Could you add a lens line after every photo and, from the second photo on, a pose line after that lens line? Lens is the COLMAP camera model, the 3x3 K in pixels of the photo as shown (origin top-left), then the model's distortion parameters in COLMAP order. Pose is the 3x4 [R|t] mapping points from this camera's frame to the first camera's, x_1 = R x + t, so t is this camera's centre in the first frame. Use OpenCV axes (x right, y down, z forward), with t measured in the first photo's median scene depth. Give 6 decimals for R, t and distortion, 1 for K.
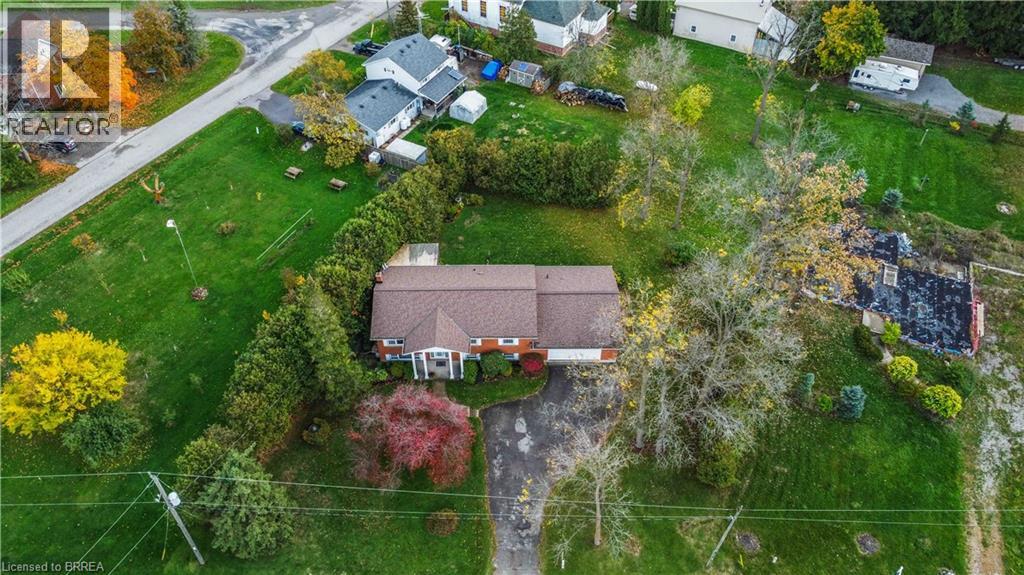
lens RADIAL K [[778.9, 0, 512.0], [0, 778.9, 287.5], [0, 0, 1]] dist [0.002898, -0.009998]
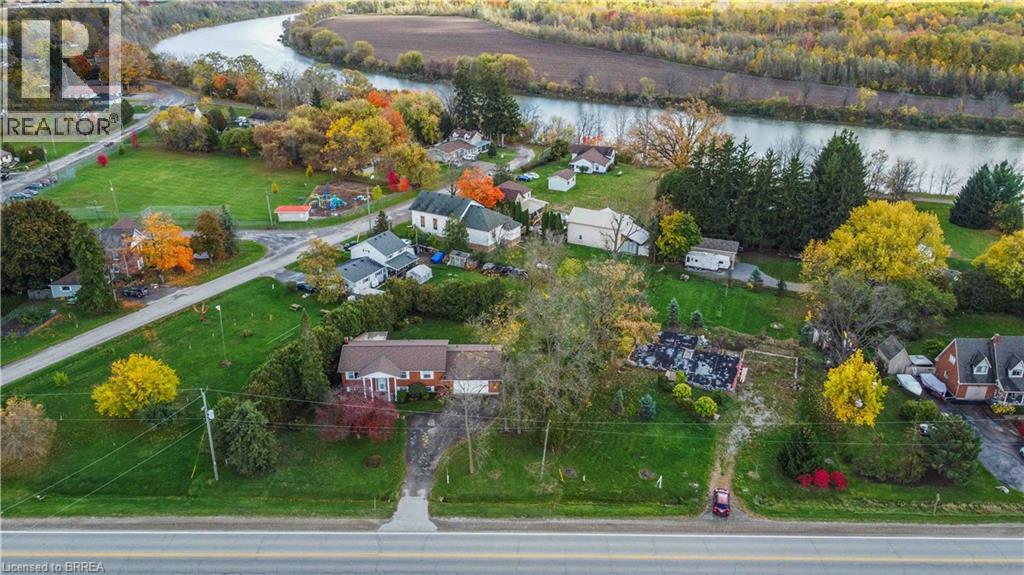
lens RADIAL K [[778.9, 0, 512.0], [0, 778.9, 287.5], [0, 0, 1]] dist [0.002898, -0.009998]
pose [[0.999943, -0.000264, 0.010678, 0.109791], [0.004272, 0.926153, -0.377124, 0.364377], [-0.009790, 0.377148, 0.926101, -0.369629]]
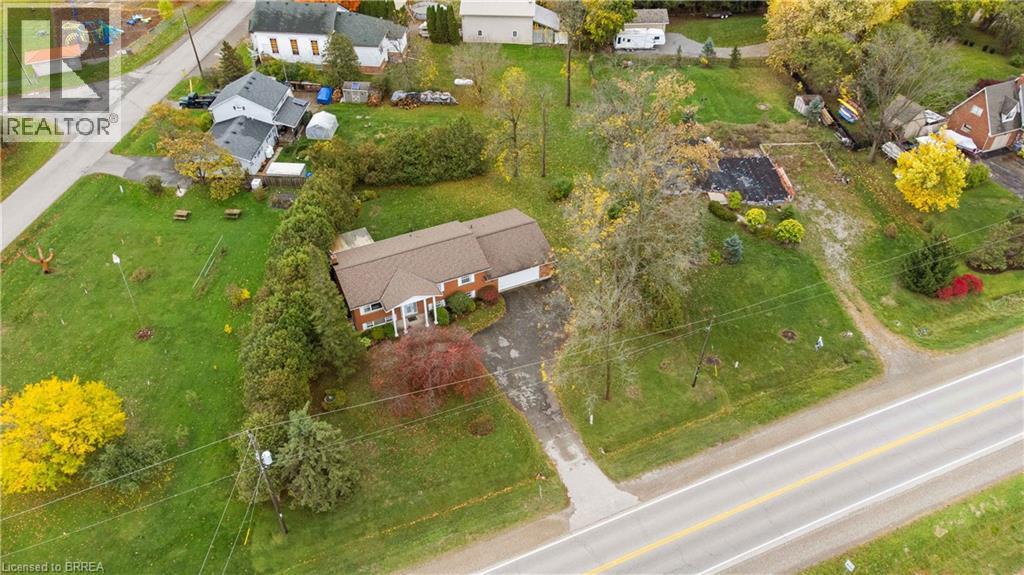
lens RADIAL K [[763.2, 0, 512.0], [0, 763.2, 287.5], [0, 0, 1]] dist [0.042360, 0.007310]
pose [[0.911714, -0.270422, 0.309272, -0.217473], [0.295647, 0.954585, -0.036875, 0.104536], [-0.285255, 0.125055, 0.950258, -0.062004]]
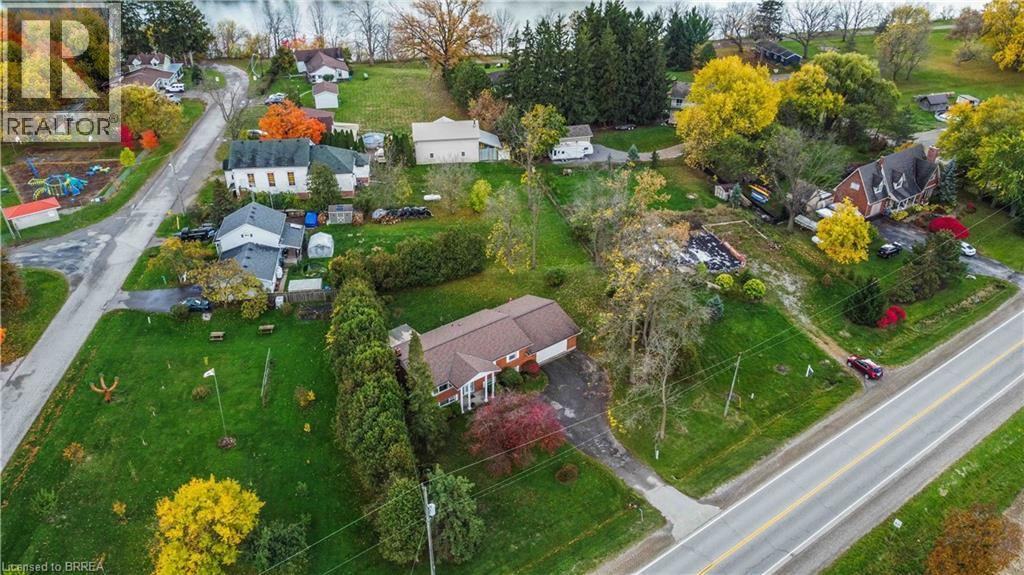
lens RADIAL K [[778.9, 0, 512.0], [0, 778.9, 287.5], [0, 0, 1]] dist [0.002898, -0.009998]
pose [[0.801767, -0.308788, 0.511683, -0.470017], [0.421531, 0.899115, -0.117913, 0.087522], [-0.423652, 0.310229, 0.851045, -0.102012]]
